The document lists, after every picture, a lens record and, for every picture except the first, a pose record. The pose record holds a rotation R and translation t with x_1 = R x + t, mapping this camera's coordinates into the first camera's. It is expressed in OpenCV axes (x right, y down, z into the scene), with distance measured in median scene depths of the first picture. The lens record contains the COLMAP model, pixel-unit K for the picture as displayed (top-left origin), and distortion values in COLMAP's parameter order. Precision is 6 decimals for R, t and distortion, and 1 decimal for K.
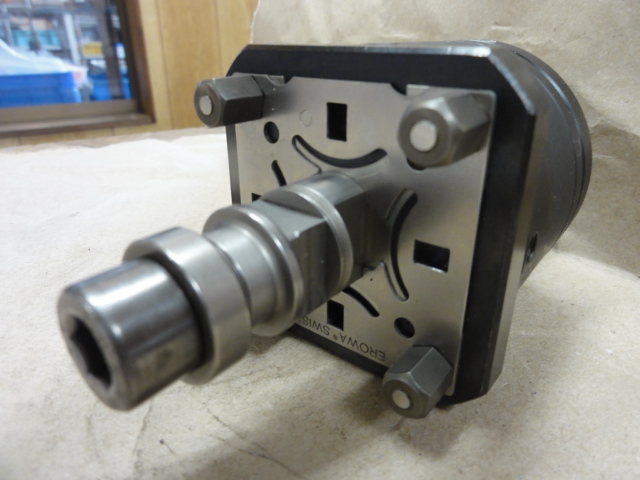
lens RADIAL K [[457.4, 0, 322.2], [0, 457.4, 237.2], [0, 0, 1]] dist [-0.013282, -0.010644]
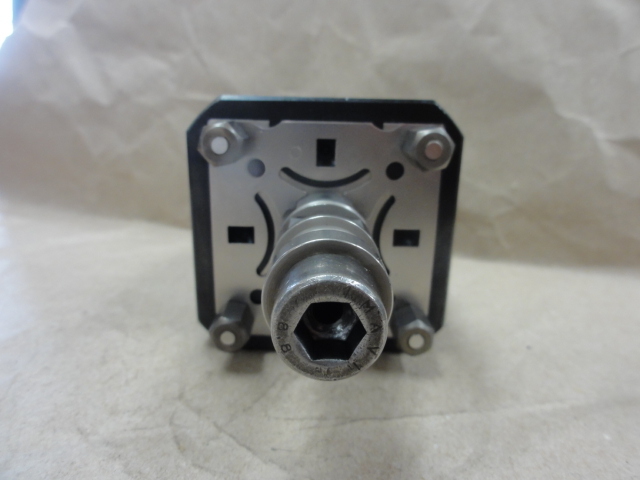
lens RADIAL K [[457.4, 0, 313.7], [0, 457.4, 240.6], [0, 0, 1]] dist [-0.013282, -0.010644]
pose [[0.775193, -0.153339, 0.612833, -0.517936], [0.230811, 0.971774, -0.048810, 0.030958], [-0.588050, 0.179286, 0.788704, 0.015729]]
